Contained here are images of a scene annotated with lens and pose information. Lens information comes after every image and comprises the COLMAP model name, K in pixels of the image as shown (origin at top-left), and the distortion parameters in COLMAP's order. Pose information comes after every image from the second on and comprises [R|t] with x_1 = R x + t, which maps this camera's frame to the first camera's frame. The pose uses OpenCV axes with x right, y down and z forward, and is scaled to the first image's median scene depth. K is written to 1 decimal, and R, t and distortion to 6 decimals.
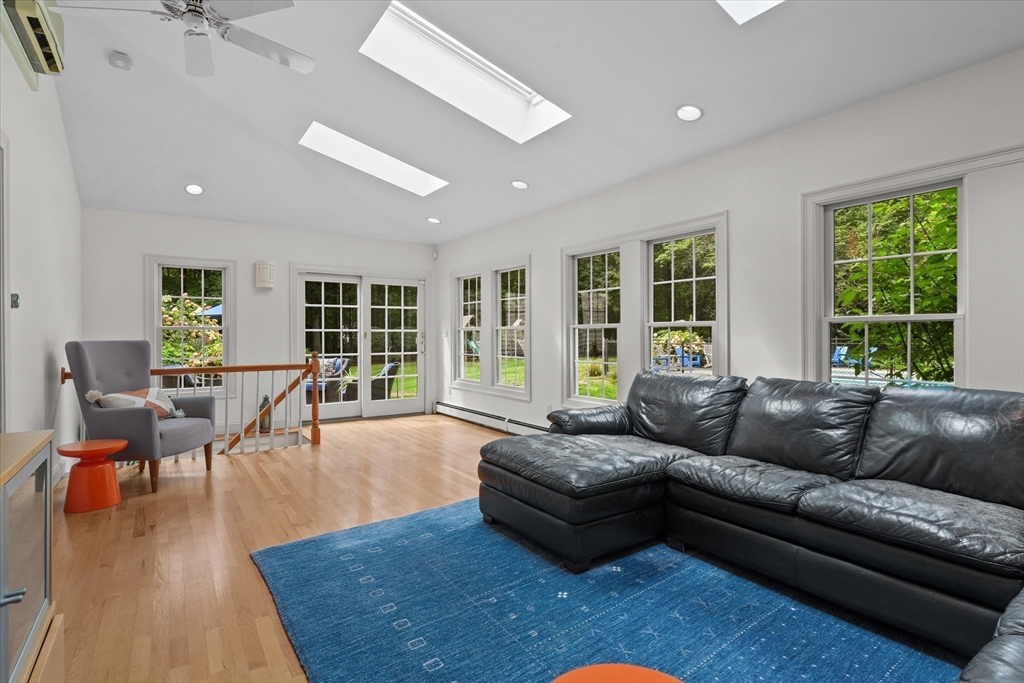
lens RADIAL K [[492.1, 0, 509.7], [0, 492.1, 338.5], [0, 0, 1]] dist [-0.005664, 0.001247]
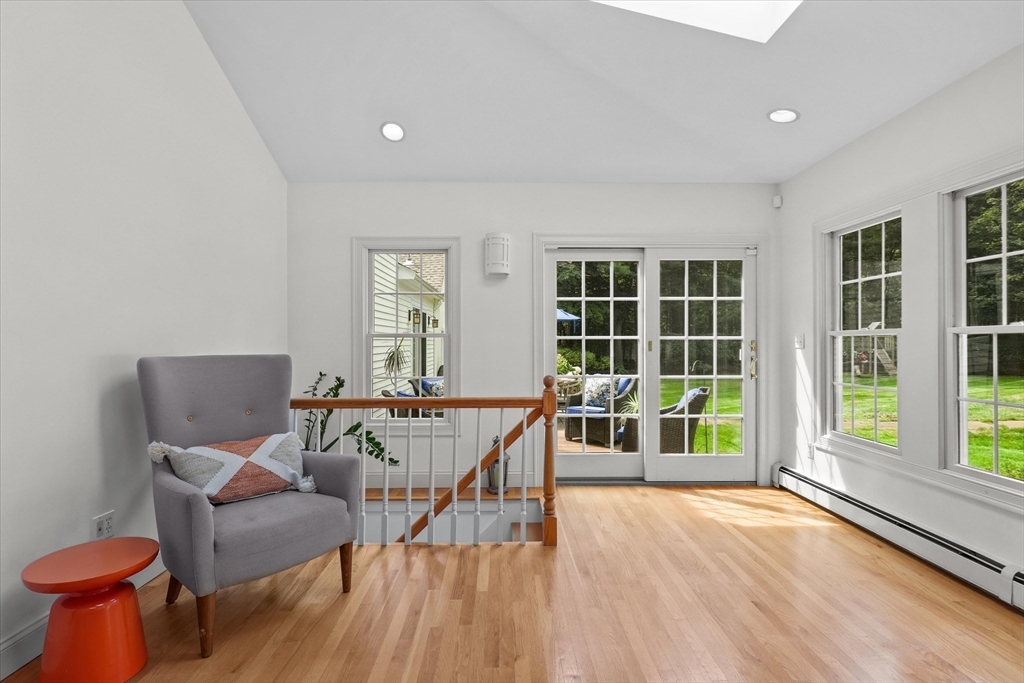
lens RADIAL K [[492.1, 0, 509.1], [0, 492.1, 342.0], [0, 0, 1]] dist [-0.005664, 0.001247]
pose [[0.824146, 0.001144, -0.566376, -0.091503], [-0.005605, 0.999965, -0.006137, -0.006150], [0.566349, 0.008232, 0.824124, 0.393133]]
